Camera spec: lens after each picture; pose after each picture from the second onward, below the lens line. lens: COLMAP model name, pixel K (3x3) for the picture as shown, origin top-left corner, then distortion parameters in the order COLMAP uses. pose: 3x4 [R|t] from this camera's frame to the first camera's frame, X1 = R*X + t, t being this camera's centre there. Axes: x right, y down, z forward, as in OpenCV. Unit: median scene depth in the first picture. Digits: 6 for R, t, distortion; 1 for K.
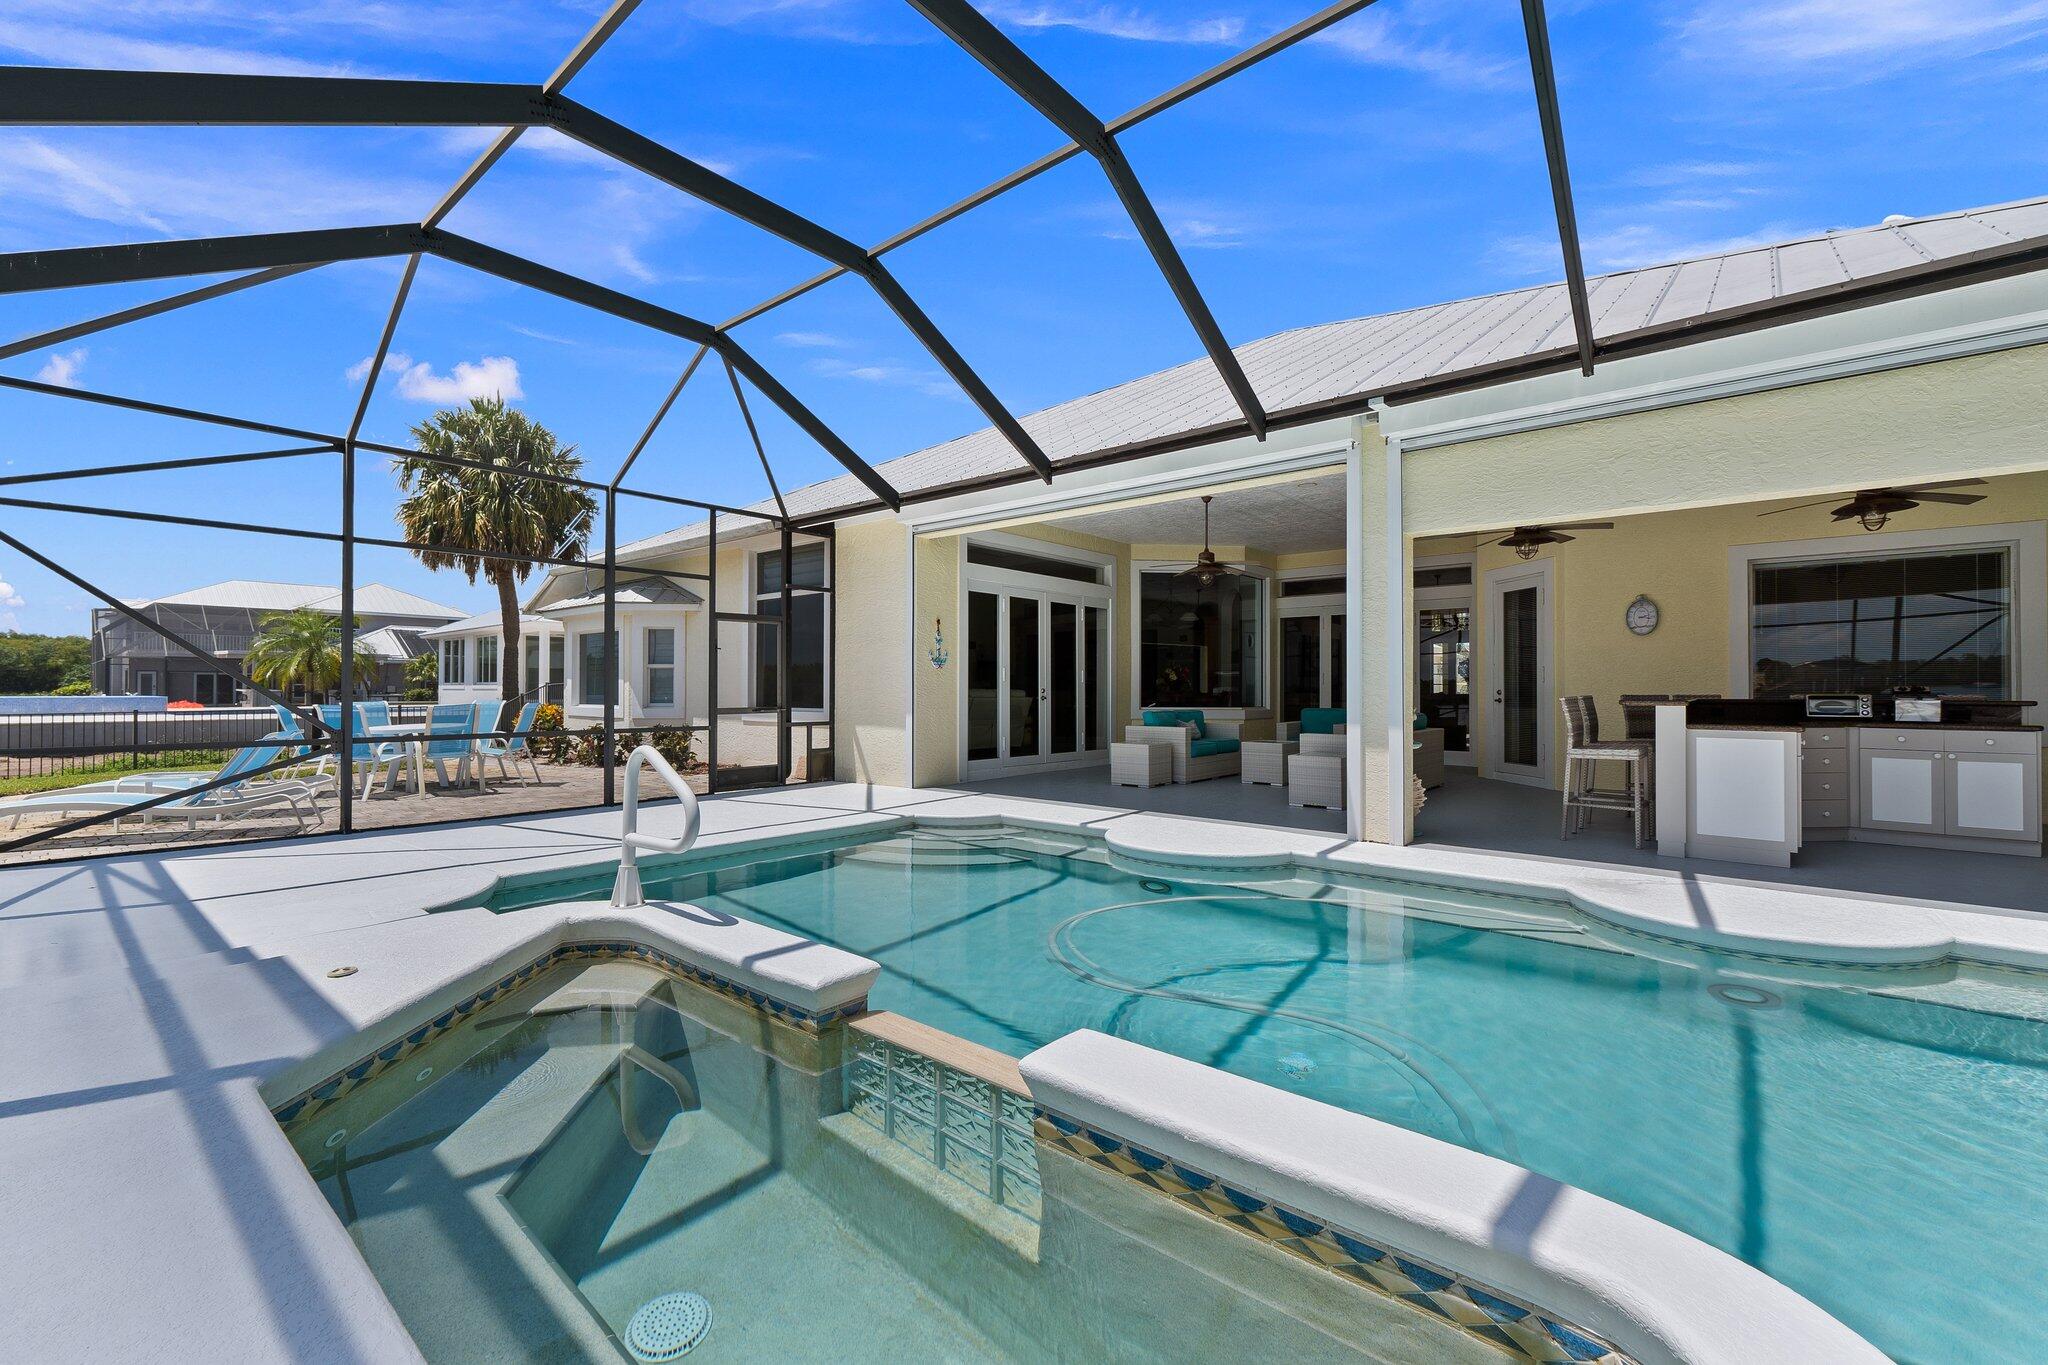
lens RADIAL K [[855.7, 0, 1037.1], [0, 855.7, 687.0], [0, 0, 1]] dist [0.008887, -0.000449]
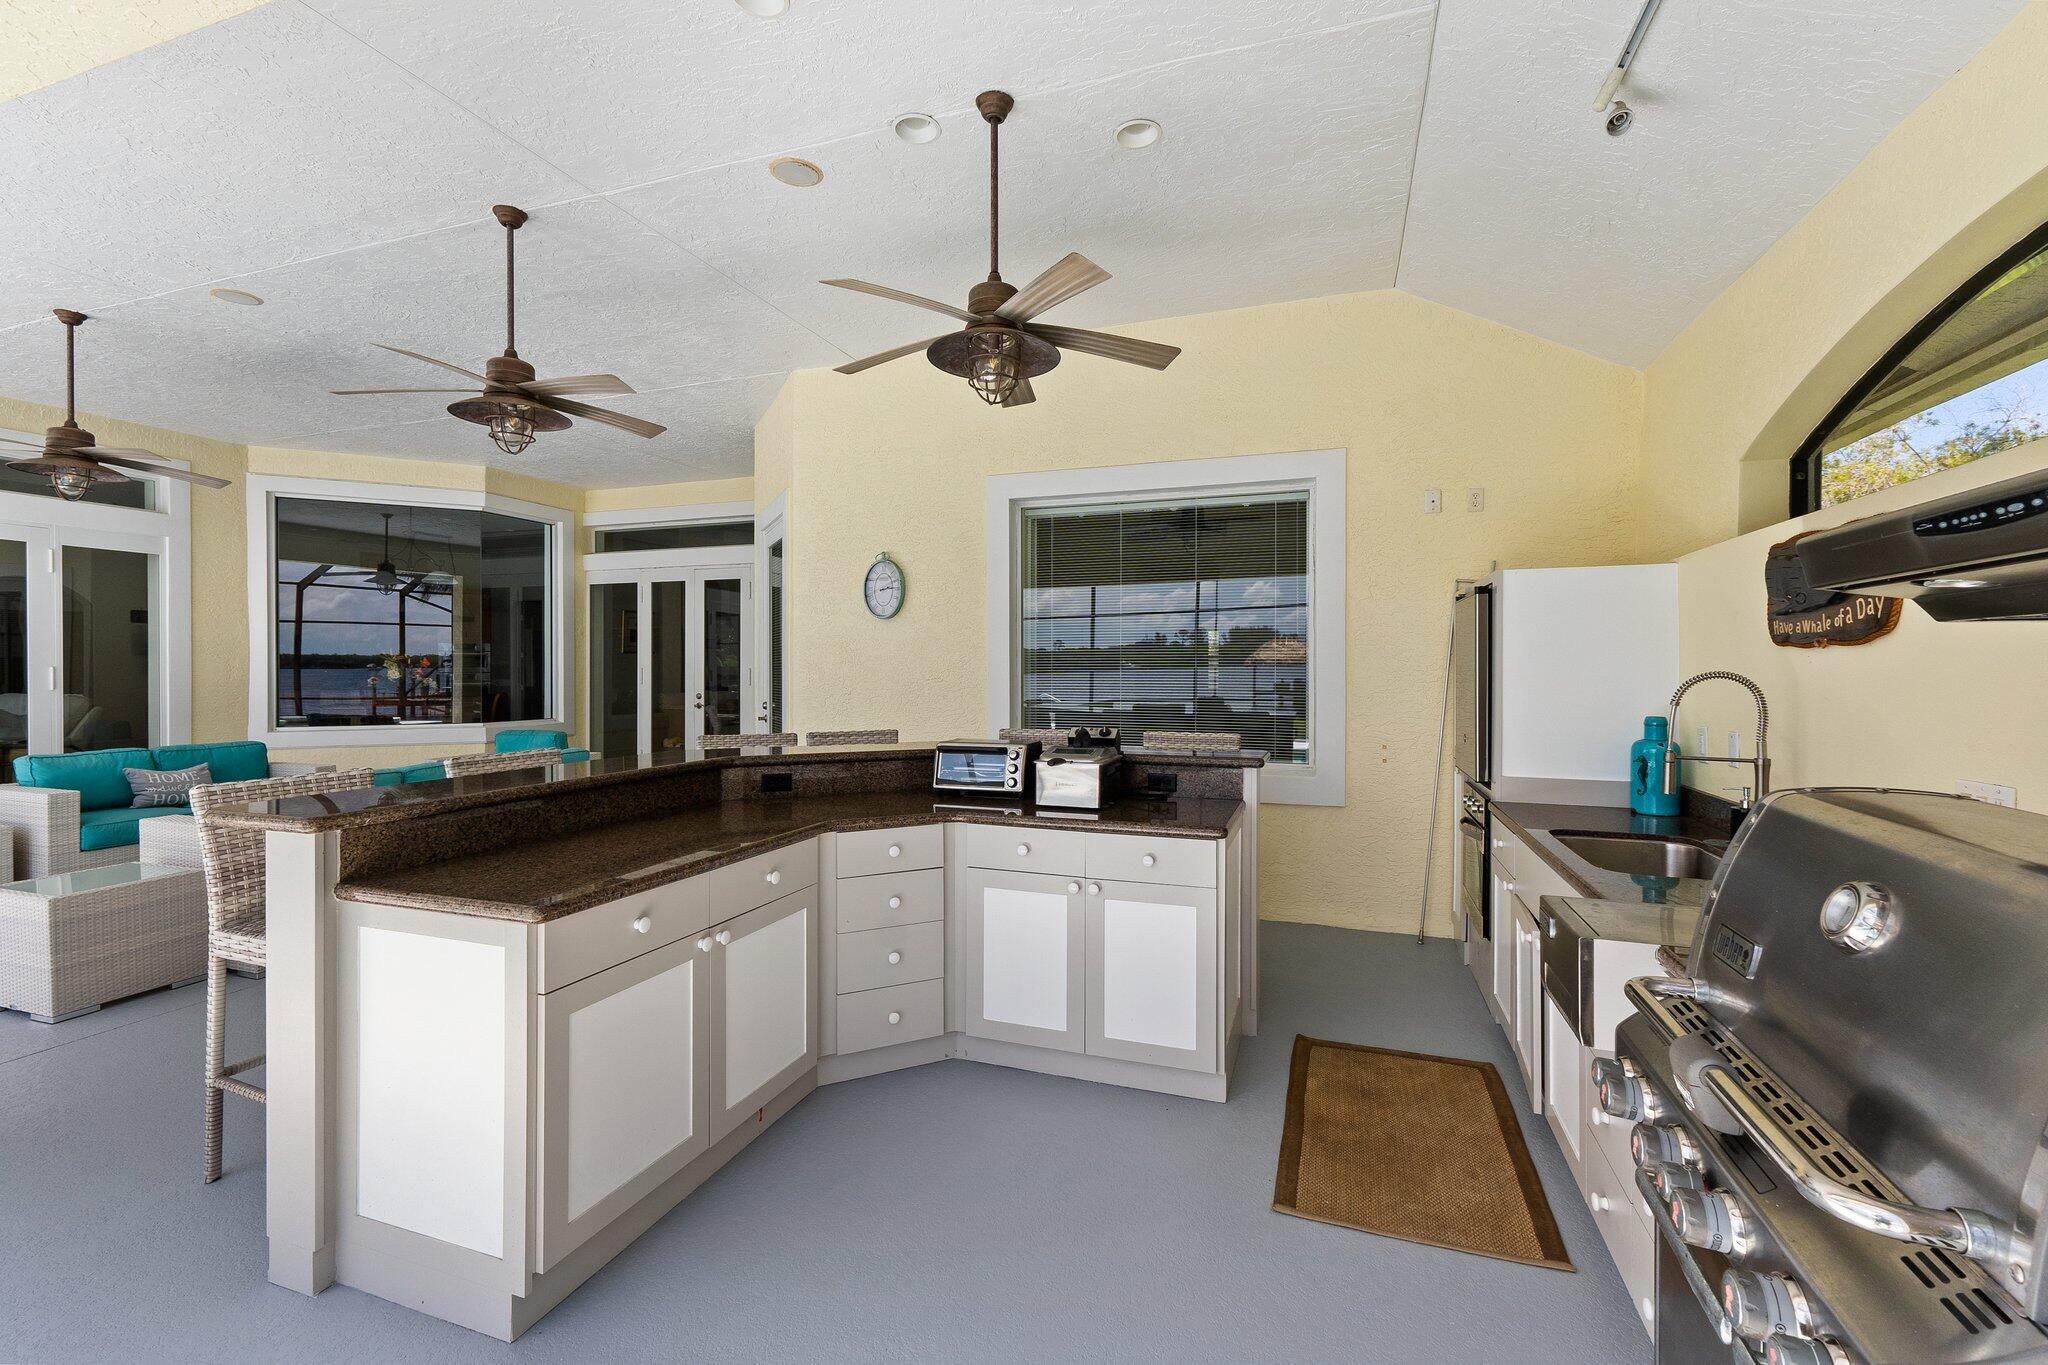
lens RADIAL K [[855.7, 0, 1020.5], [0, 855.7, 669.1], [0, 0, 1]] dist [0.008887, -0.000449]
pose [[0.939274, -0.001748, 0.343163, 0.615570], [-0.000966, 0.999970, 0.007736, -0.031140], [-0.343166, -0.007597, 0.939244, 0.412321]]
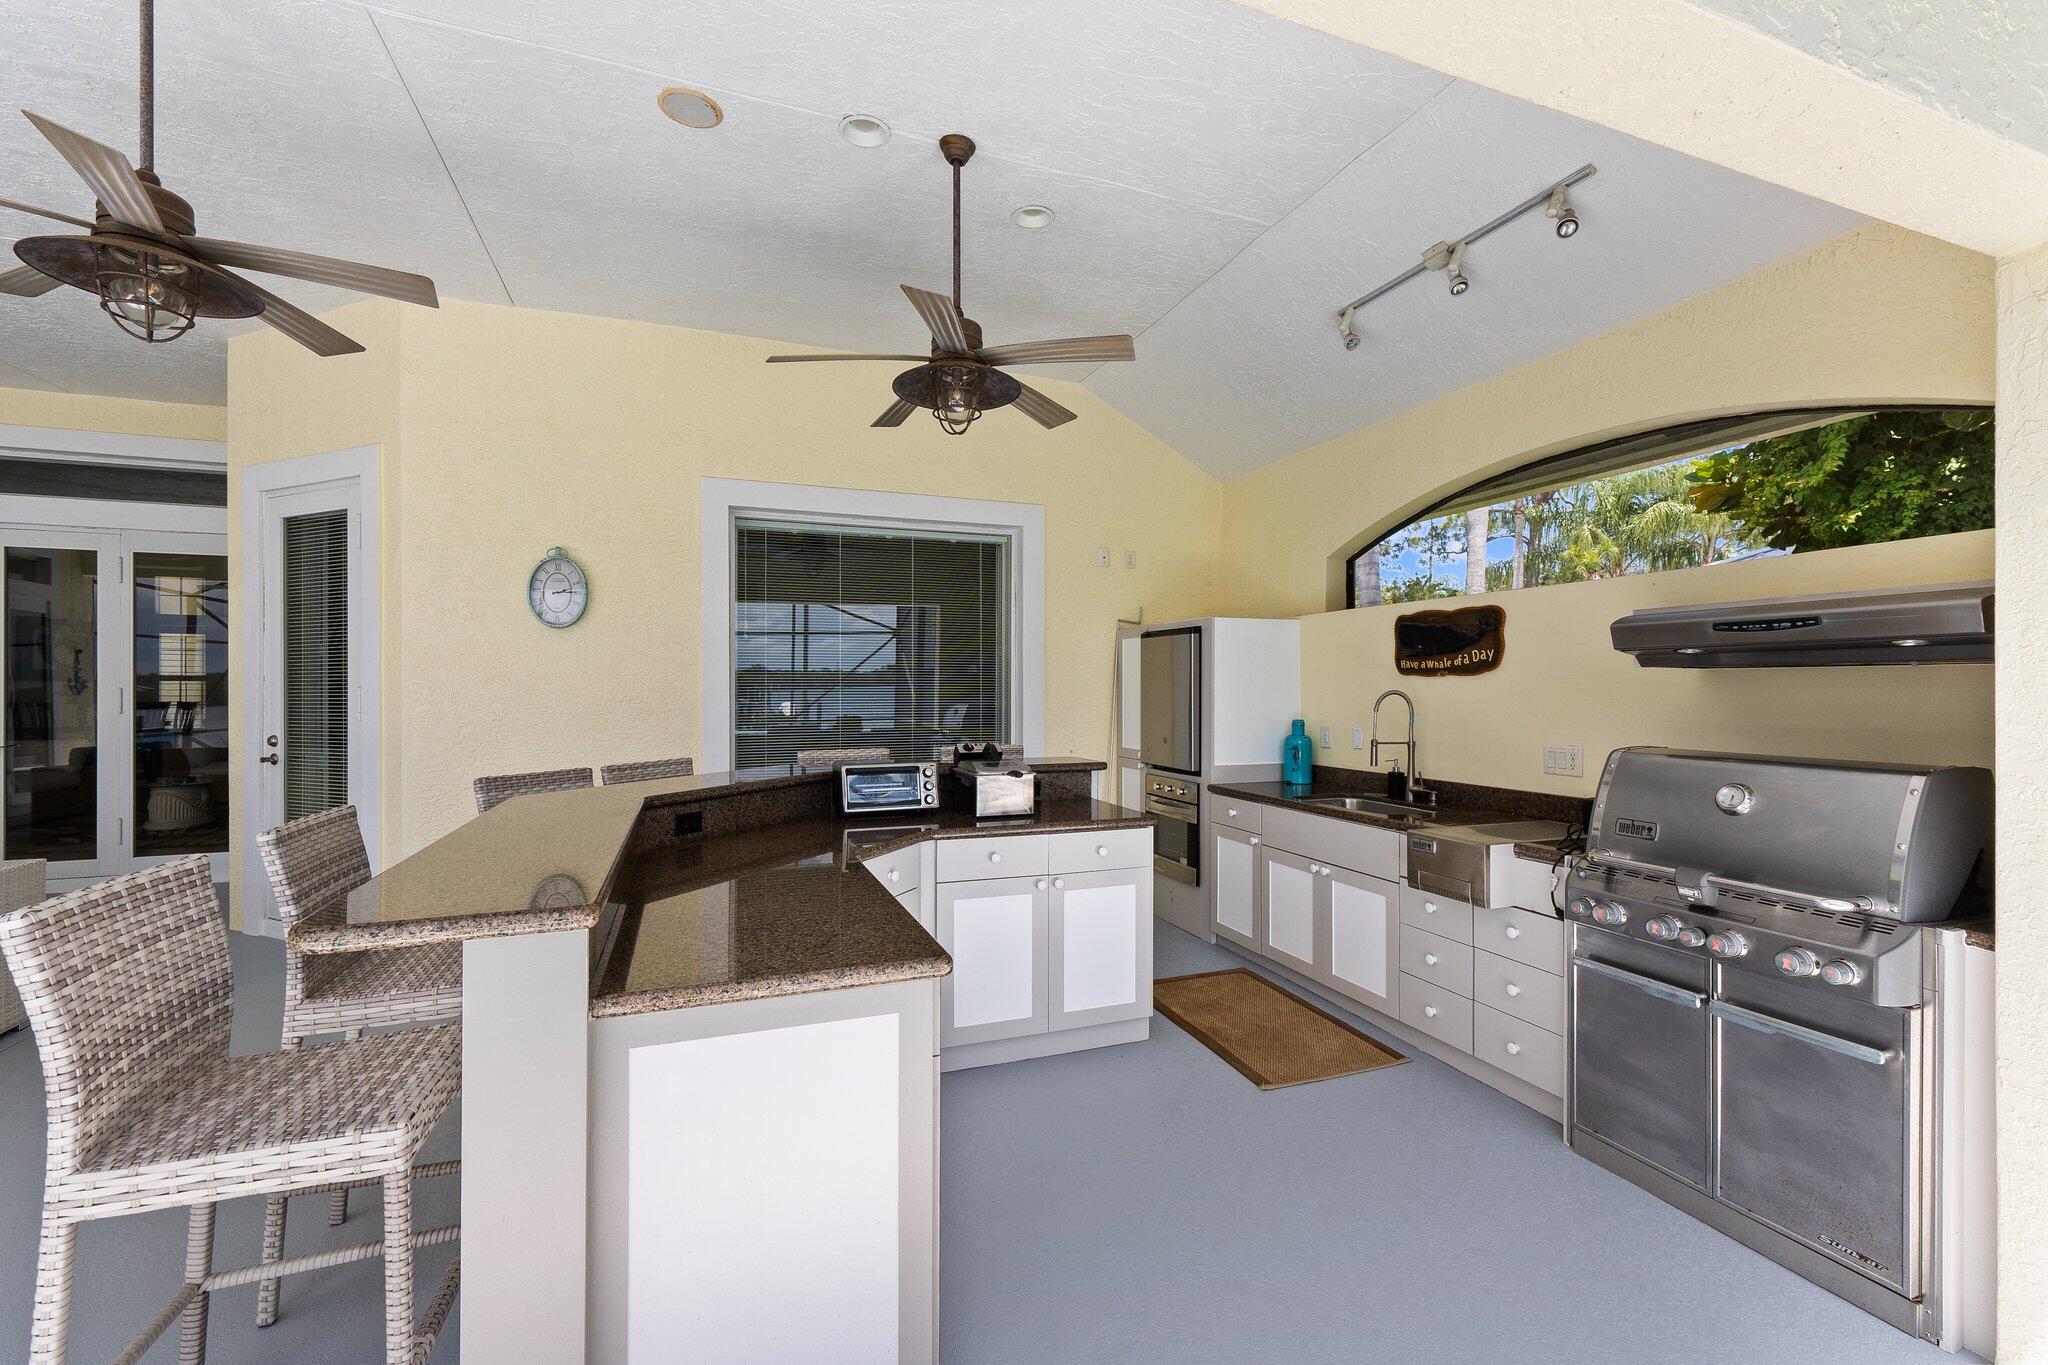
lens RADIAL K [[855.7, 0, 1020.3], [0, 855.7, 682.5], [0, 0, 1]] dist [0.008887, -0.000449]
pose [[0.497202, 0.003900, 0.867626, 0.422021], [-0.005182, 0.999985, -0.001526, -0.030691], [-0.867620, -0.003737, 0.497215, 0.541679]]
